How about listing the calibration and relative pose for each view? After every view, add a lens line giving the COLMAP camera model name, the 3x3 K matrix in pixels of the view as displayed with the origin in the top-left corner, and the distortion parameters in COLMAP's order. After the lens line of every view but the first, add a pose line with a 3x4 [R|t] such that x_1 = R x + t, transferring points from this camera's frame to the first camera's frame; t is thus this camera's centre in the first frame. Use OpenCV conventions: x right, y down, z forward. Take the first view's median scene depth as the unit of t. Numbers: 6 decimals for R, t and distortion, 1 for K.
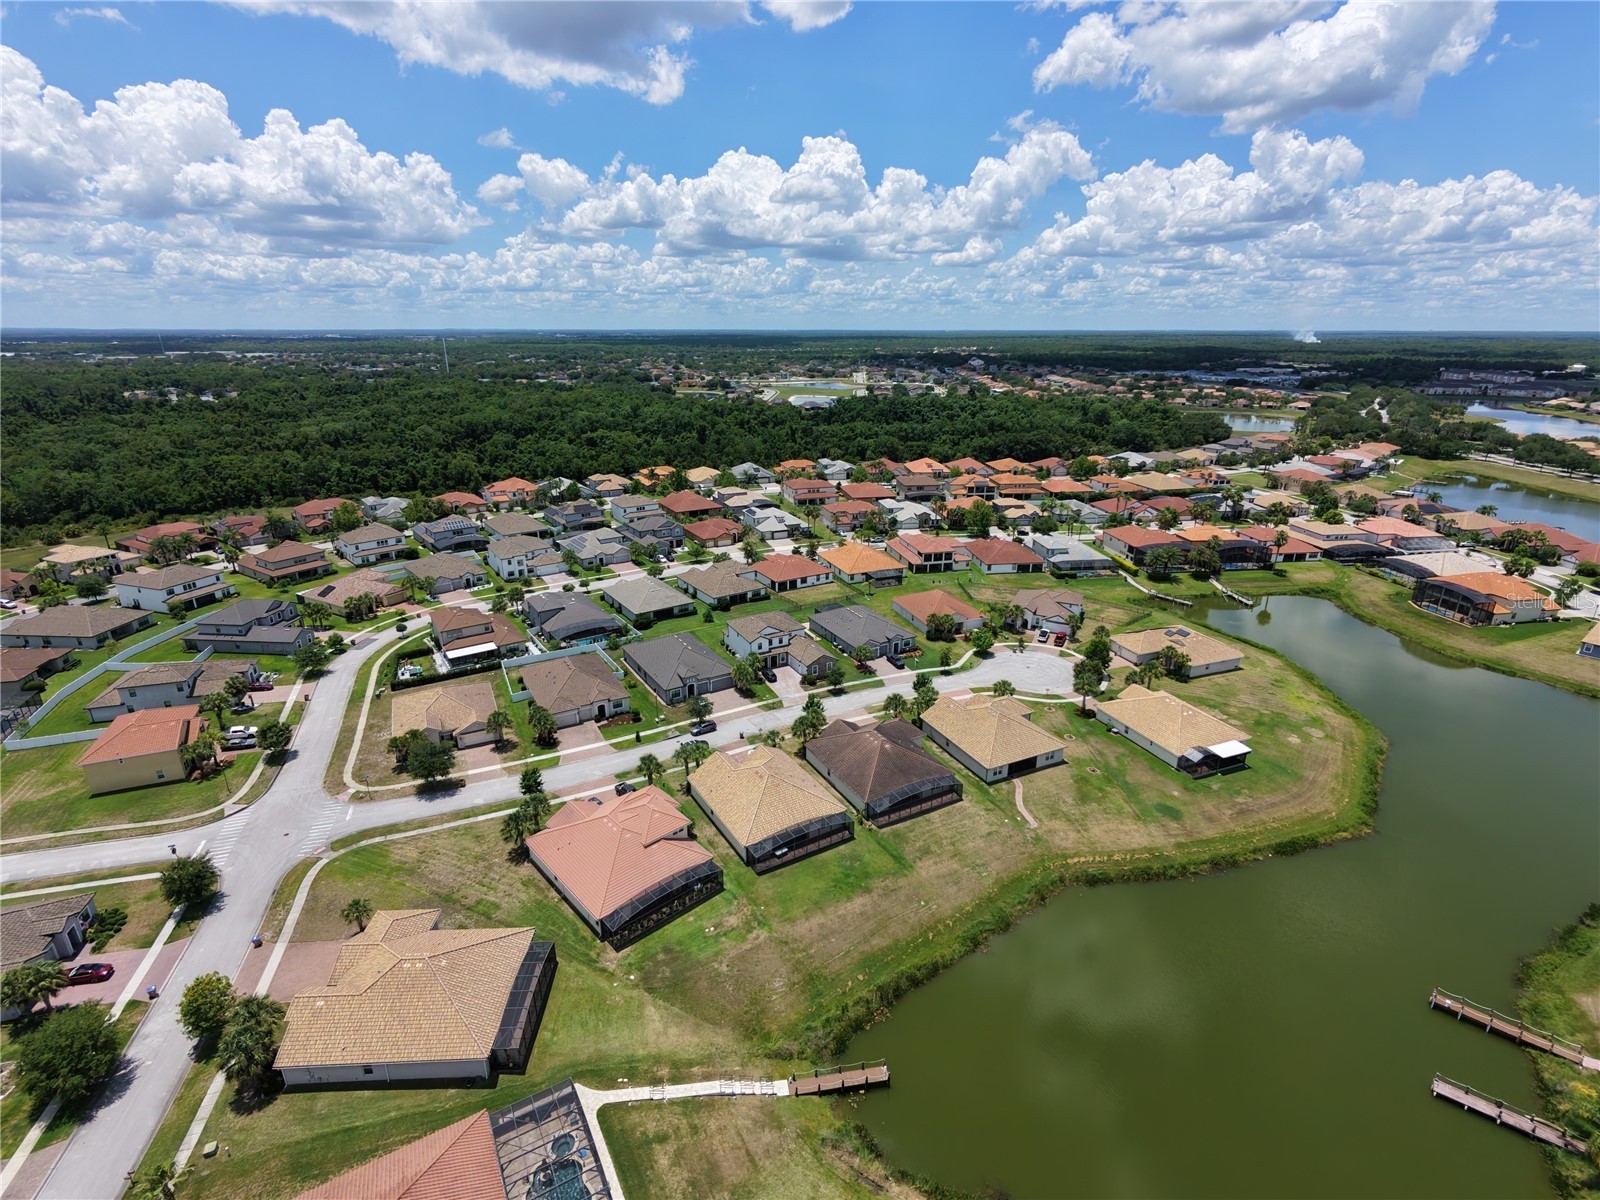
lens RADIAL K [[764.9, 0, 798.4], [0, 764.9, 594.7], [0, 0, 1]] dist [-0.000545, 0.001584]
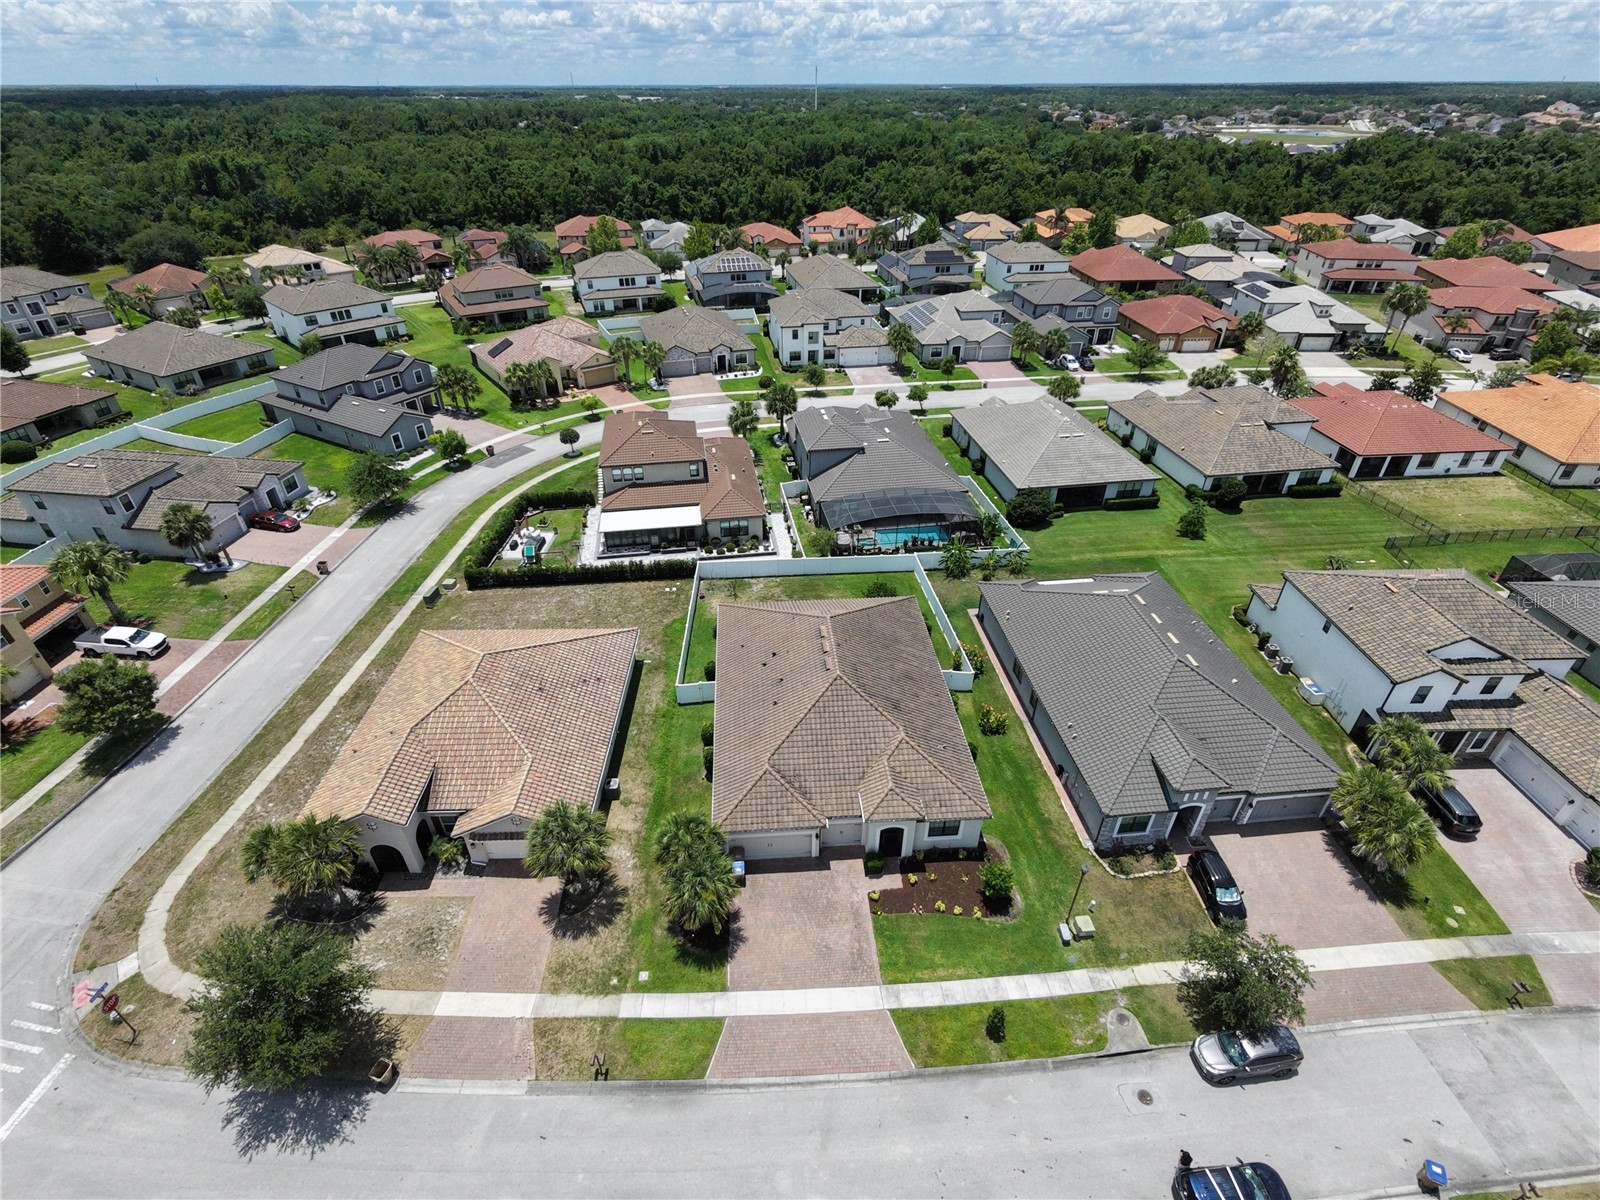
lens RADIAL K [[766.2, 0, 800.0], [0, 766.2, 600.0], [0, 0, 1]] dist [-0.003022, 0.004470]
pose [[0.902930, 0.237455, -0.358234, -0.117966], [-0.137955, 0.949538, 0.281684, -0.014831], [0.407044, -0.204921, 0.890125, 0.423629]]
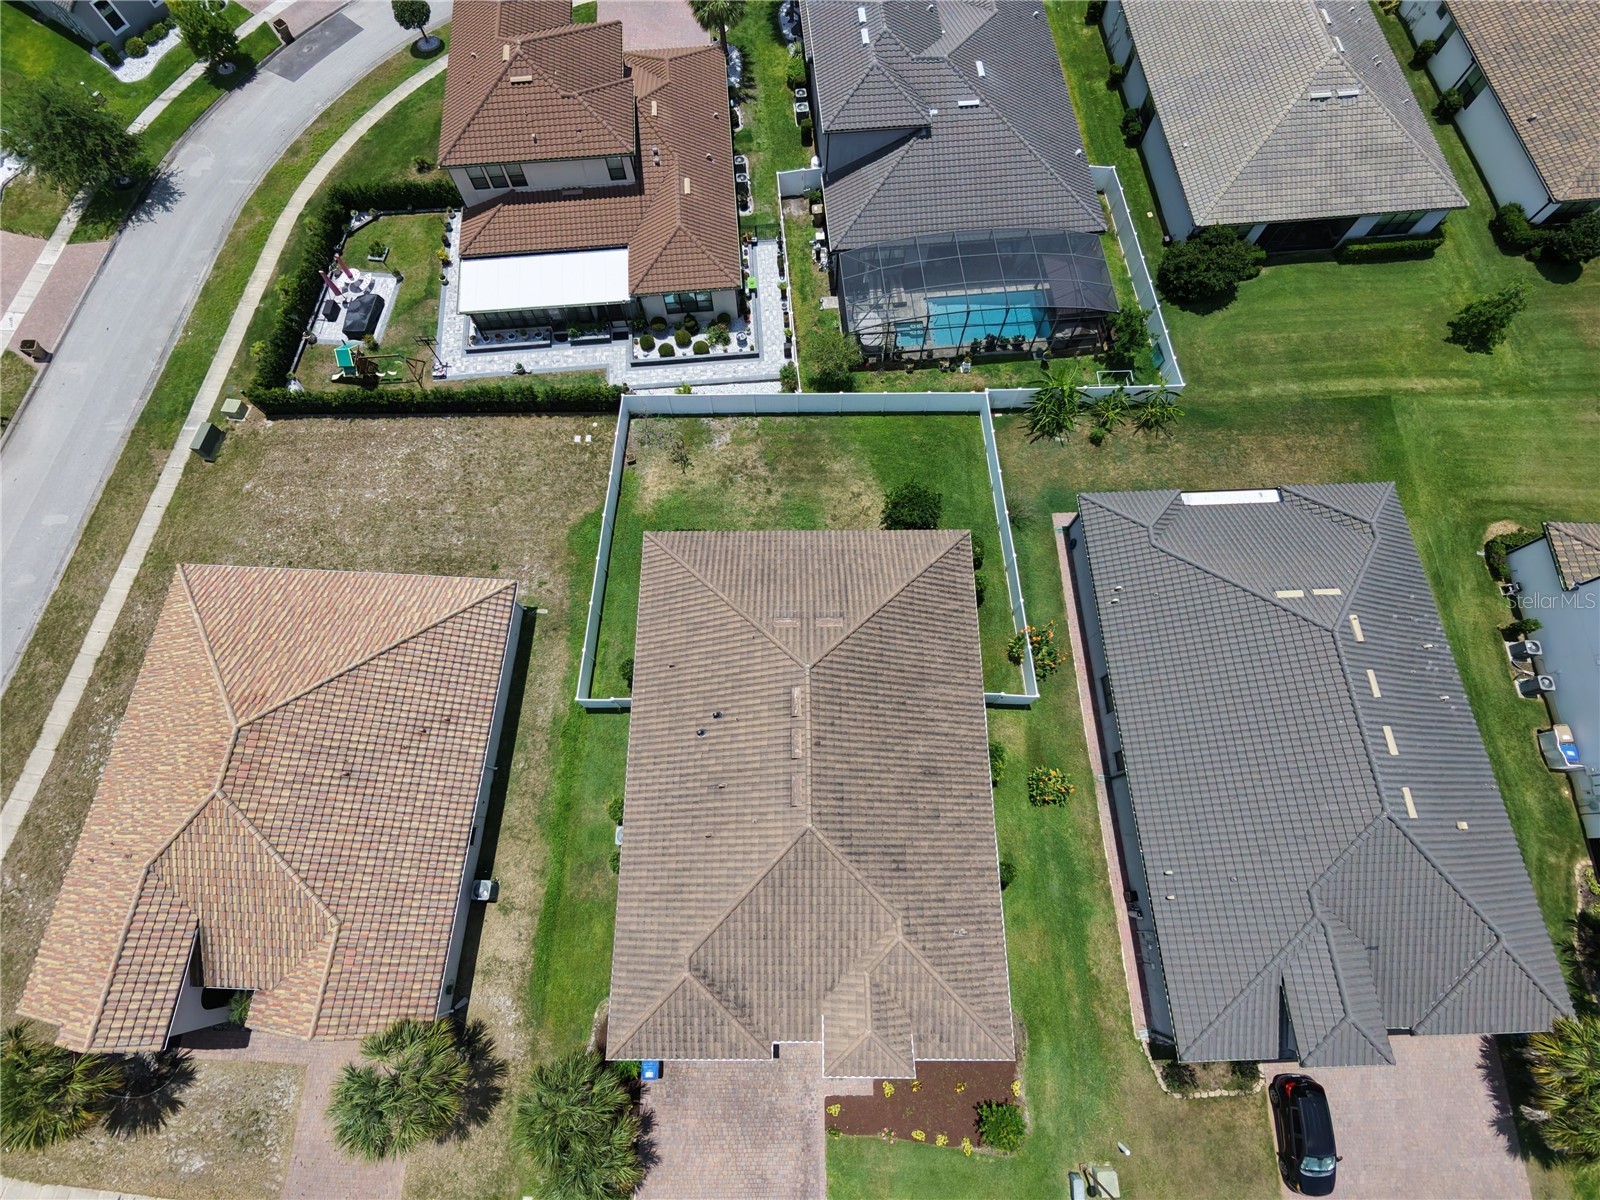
lens RADIAL K [[766.2, 0, 800.0], [0, 766.2, 600.0], [0, 0, 1]] dist [-0.003022, 0.004470]
pose [[0.870957, 0.459269, -0.174660, -0.172189], [-0.154110, 0.592853, 0.790427, -0.058001], [0.466566, -0.661511, 0.587128, 0.553063]]
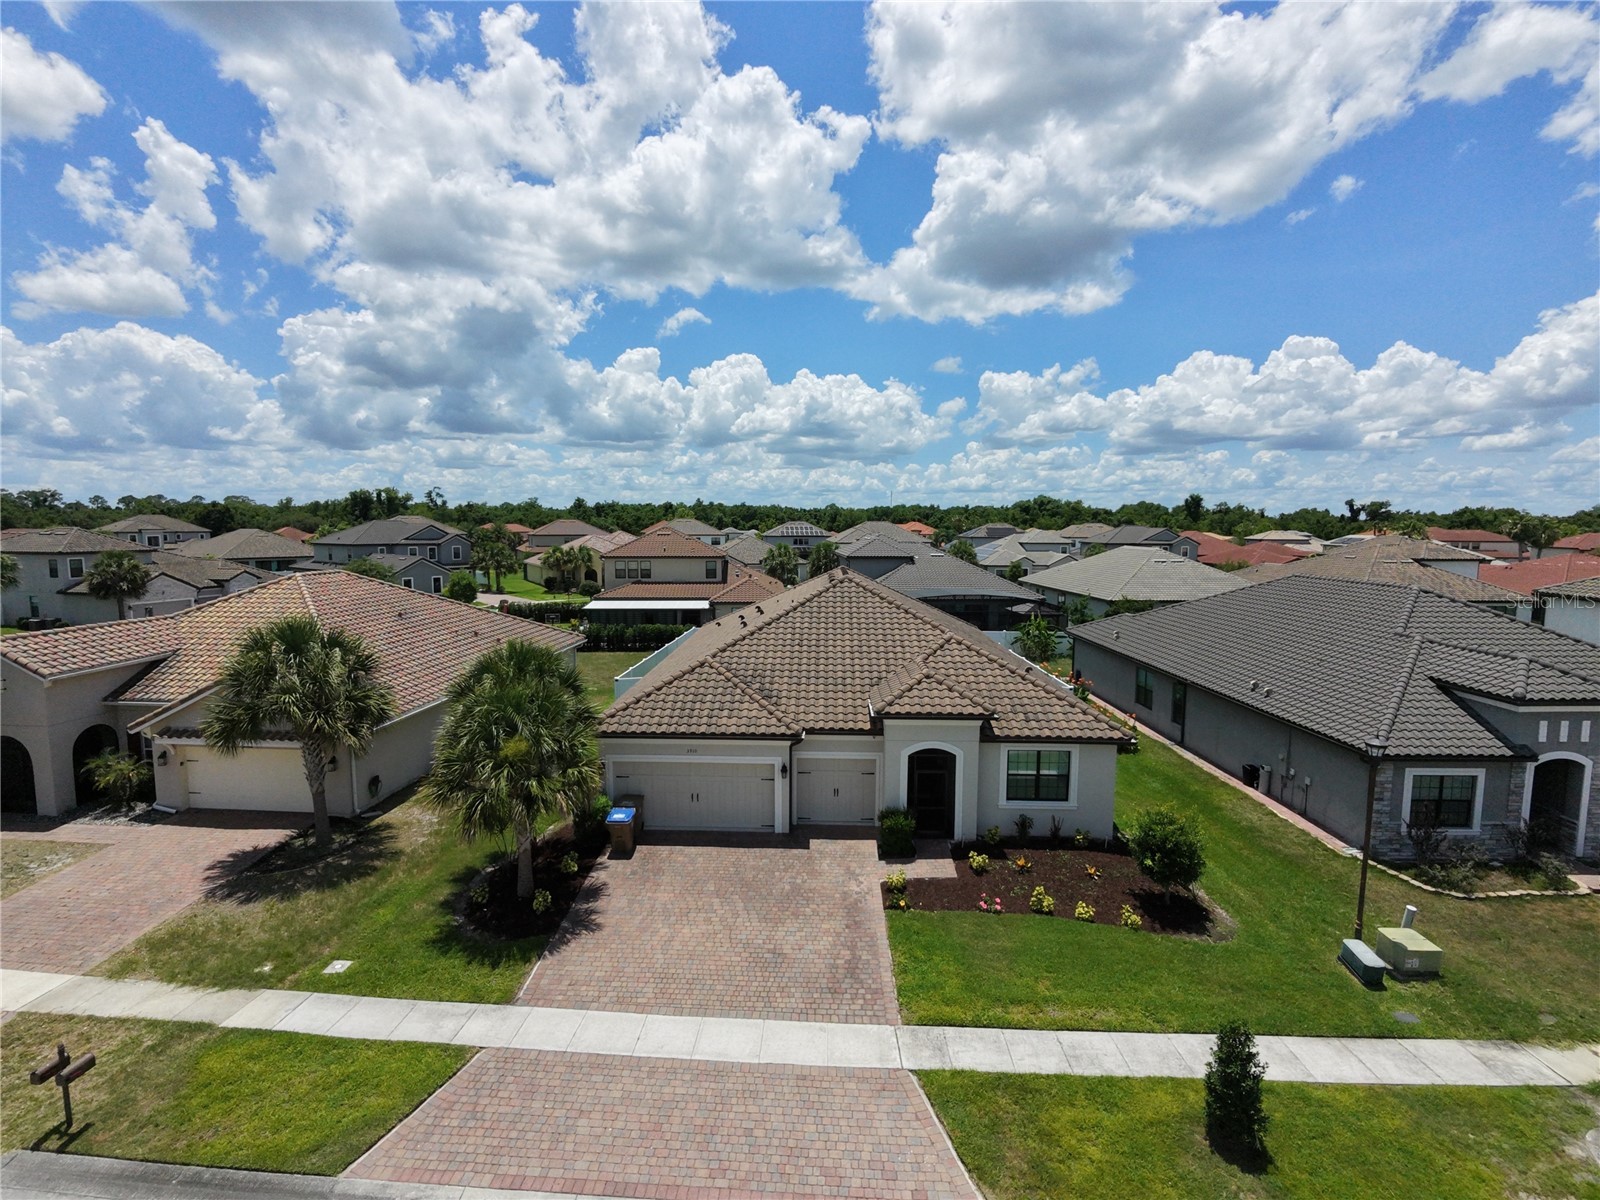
lens RADIAL K [[766.2, 0, 800.0], [0, 766.2, 600.0], [0, 0, 1]] dist [-0.003022, 0.004470]
pose [[0.853797, 0.051572, -0.518045, -0.117378], [-0.171148, 0.967577, -0.185748, 0.086243], [0.491670, 0.247254, 0.834941, 0.493955]]
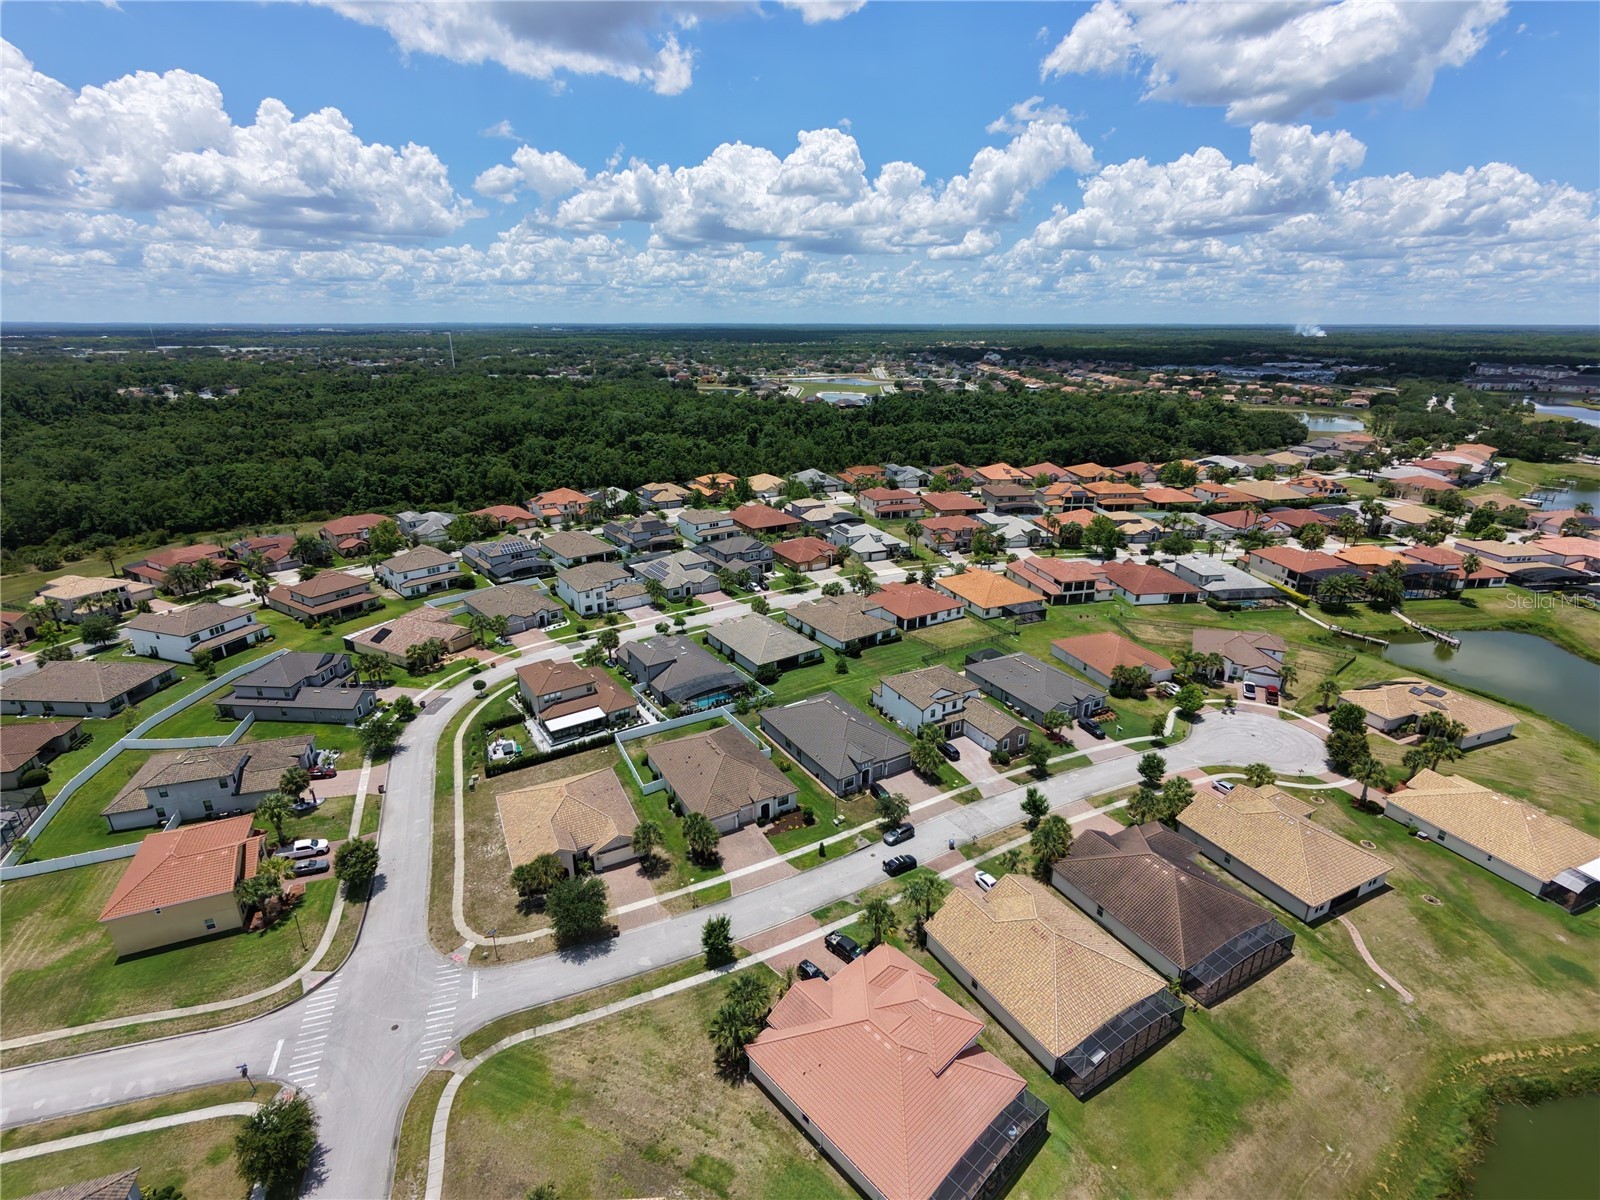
lens RADIAL K [[768.8, 0, 798.0], [0, 768.8, 588.1], [0, 0, 1]] dist [-0.000069, 0.001267]
pose [[0.999980, -0.002527, 0.005808, -0.133032], [0.002537, 0.999995, -0.001723, -0.043584], [-0.005804, 0.001738, 0.999982, 0.124502]]
